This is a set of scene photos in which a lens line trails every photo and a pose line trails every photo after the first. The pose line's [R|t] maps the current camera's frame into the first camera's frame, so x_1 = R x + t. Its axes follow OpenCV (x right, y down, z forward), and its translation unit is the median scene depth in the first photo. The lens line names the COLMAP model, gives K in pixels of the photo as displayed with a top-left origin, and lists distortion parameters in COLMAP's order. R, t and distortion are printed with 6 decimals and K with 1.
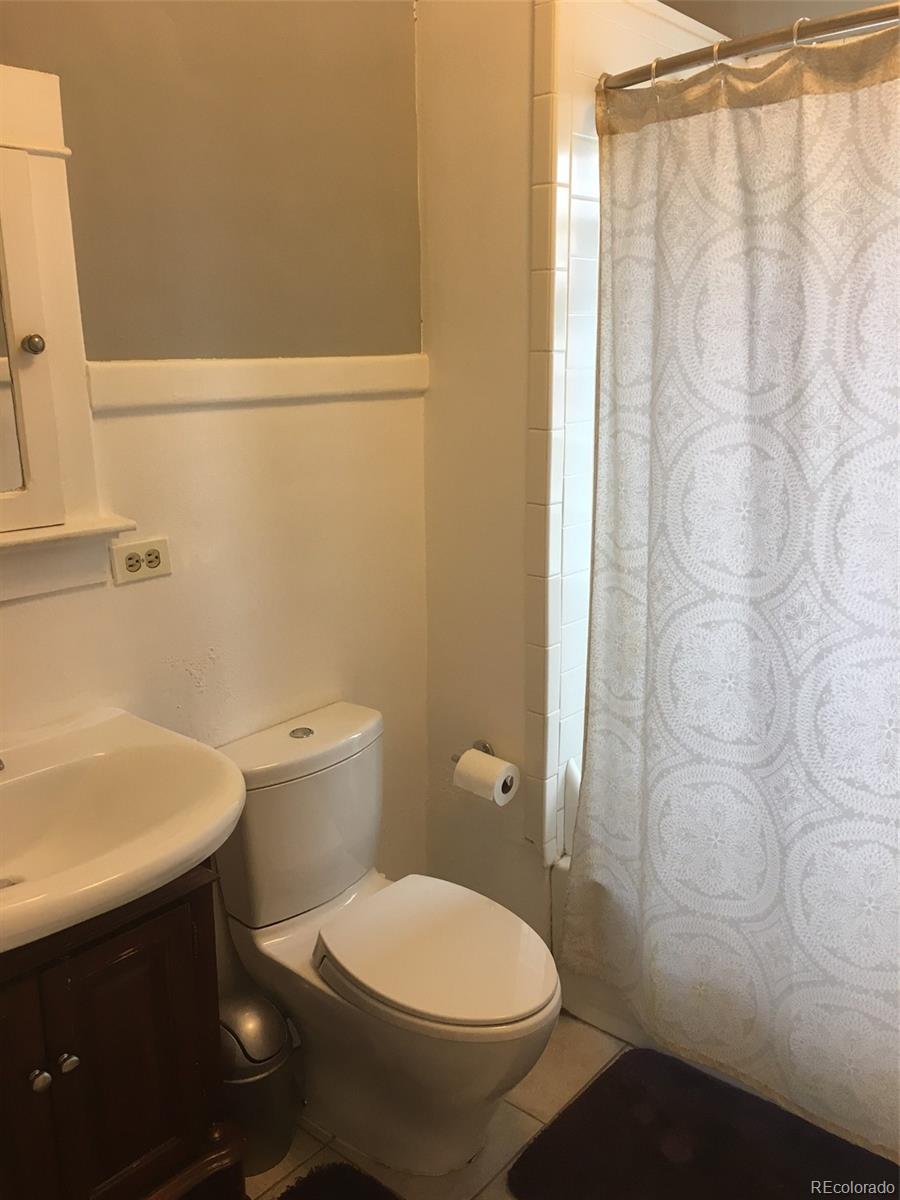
lens RADIAL K [[1000.2, 0, 450.0], [0, 1000.2, 600.0], [0, 0, 1]] dist [0.000337, -0.005668]
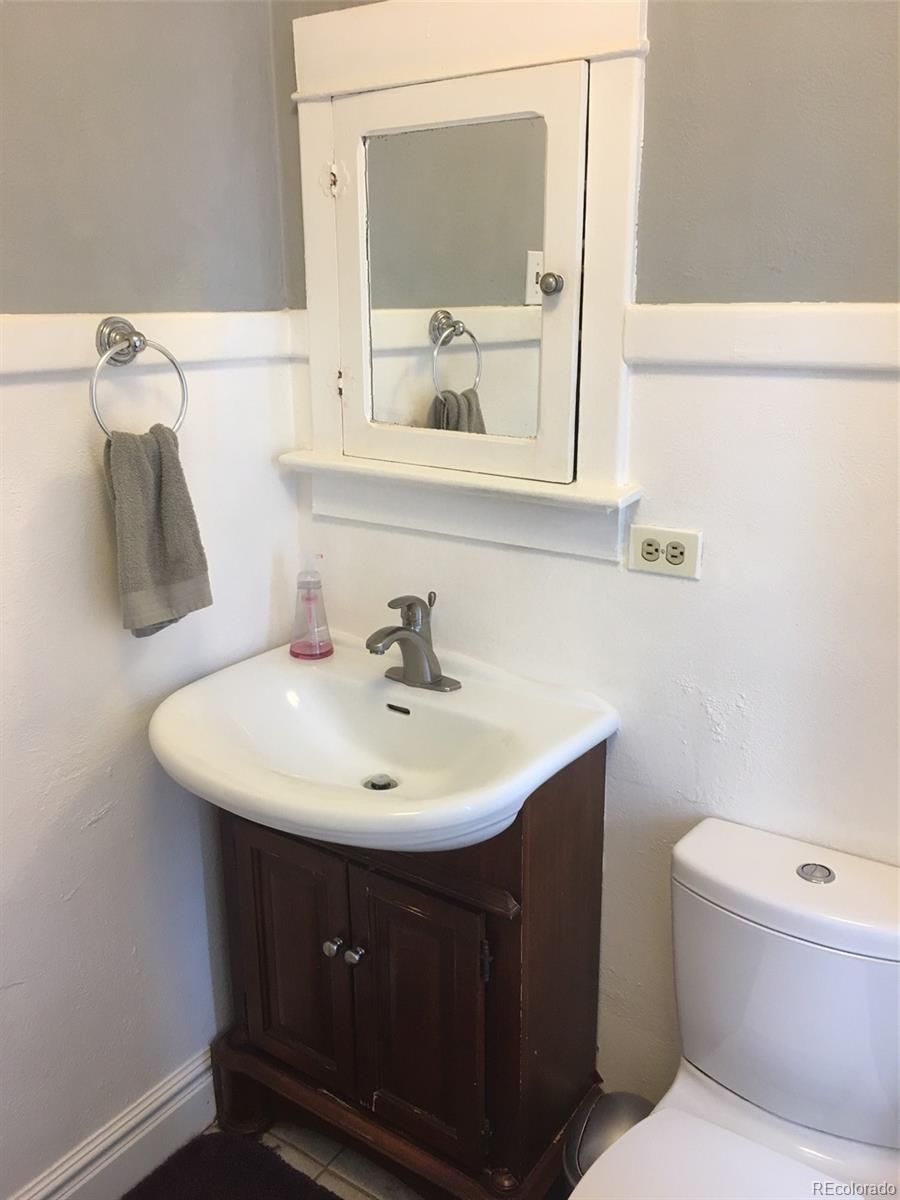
lens RADIAL K [[1000.2, 0, 450.0], [0, 1000.2, 600.0], [0, 0, 1]] dist [0.000337, -0.005668]
pose [[0.122676, 0.298317, -0.946550, 0.463981], [-0.229041, 0.936518, 0.265471, -0.182218], [0.965656, 0.184232, 0.183215, 0.699138]]
